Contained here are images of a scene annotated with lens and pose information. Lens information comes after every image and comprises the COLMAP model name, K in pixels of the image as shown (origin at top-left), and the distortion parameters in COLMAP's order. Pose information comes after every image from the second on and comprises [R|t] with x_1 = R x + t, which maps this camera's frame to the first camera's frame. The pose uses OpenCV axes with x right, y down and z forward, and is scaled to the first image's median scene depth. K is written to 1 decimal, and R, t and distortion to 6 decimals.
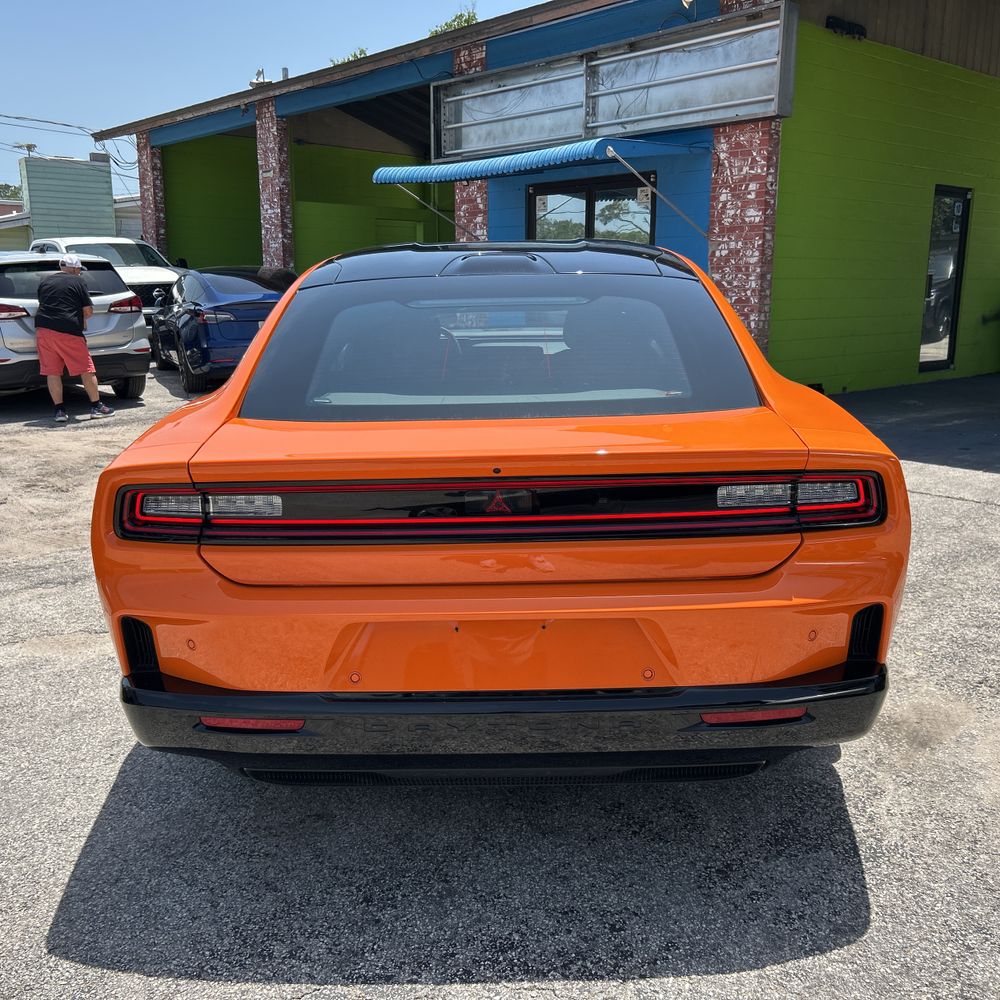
lens RADIAL K [[1006.1, 0, 458.9], [0, 1006.1, 487.2], [0, 0, 1]] dist [0.012888, 0.000000]
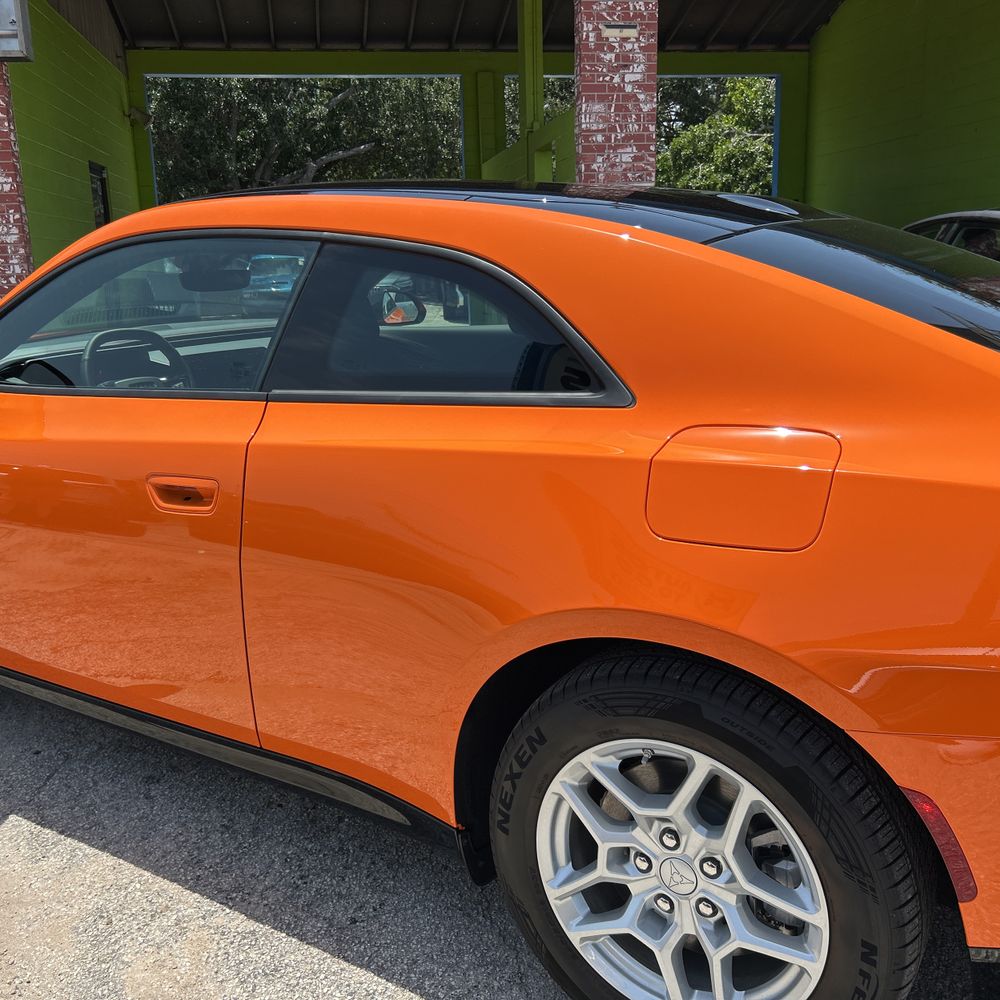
lens RADIAL K [[1006.1, 0, 494.2], [0, 1006.1, 490.0], [0, 0, 1]] dist [0.012888, 0.000000]
pose [[0.531641, -0.206246, 0.821474, -0.200405], [0.195269, 0.973617, 0.118070, -0.050842], [-0.824153, 0.097637, 0.557888, 0.255336]]
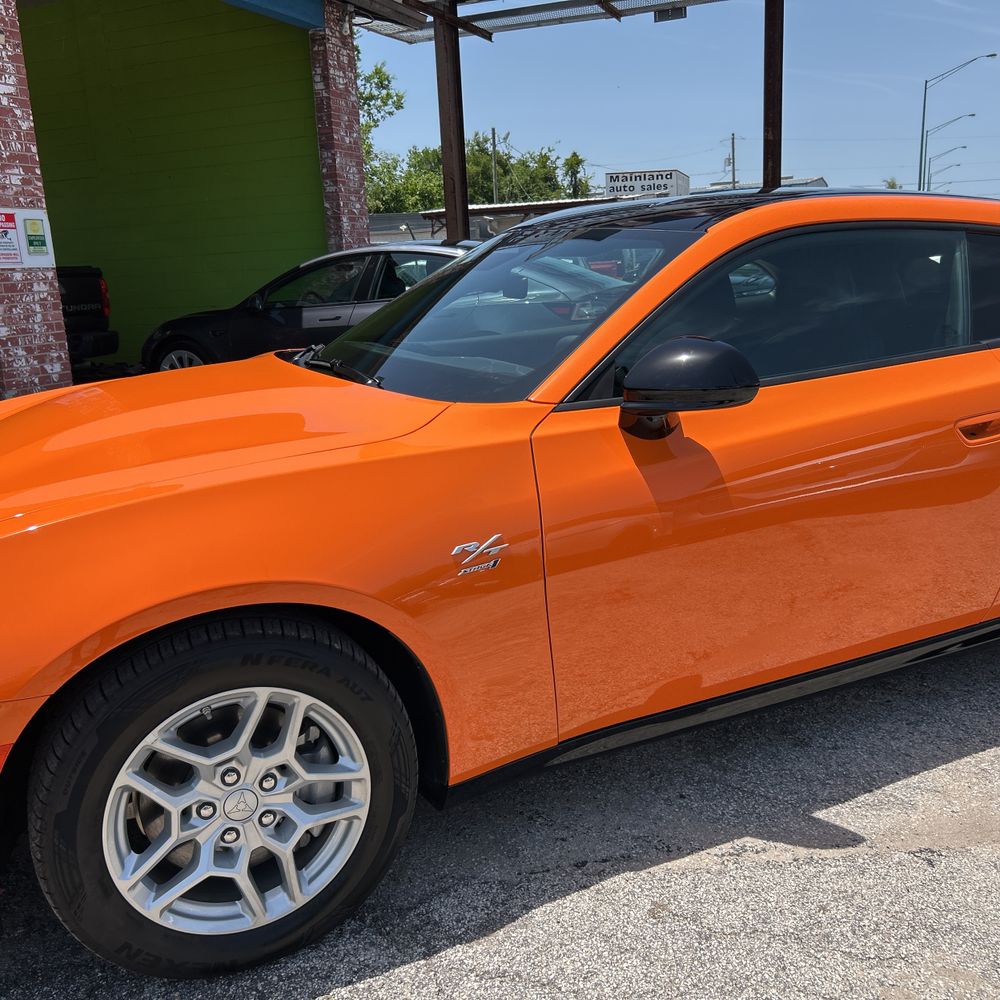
lens RADIAL K [[1006.1, 0, 501.6], [0, 1006.1, 506.0], [0, 0, 1]] dist [0.012888, 0.000000]
pose [[-0.439839, -0.190940, 0.877544, -0.243410], [0.224942, 0.922567, 0.313481, -0.132307], [-0.869450, 0.335278, -0.362831, 0.648139]]
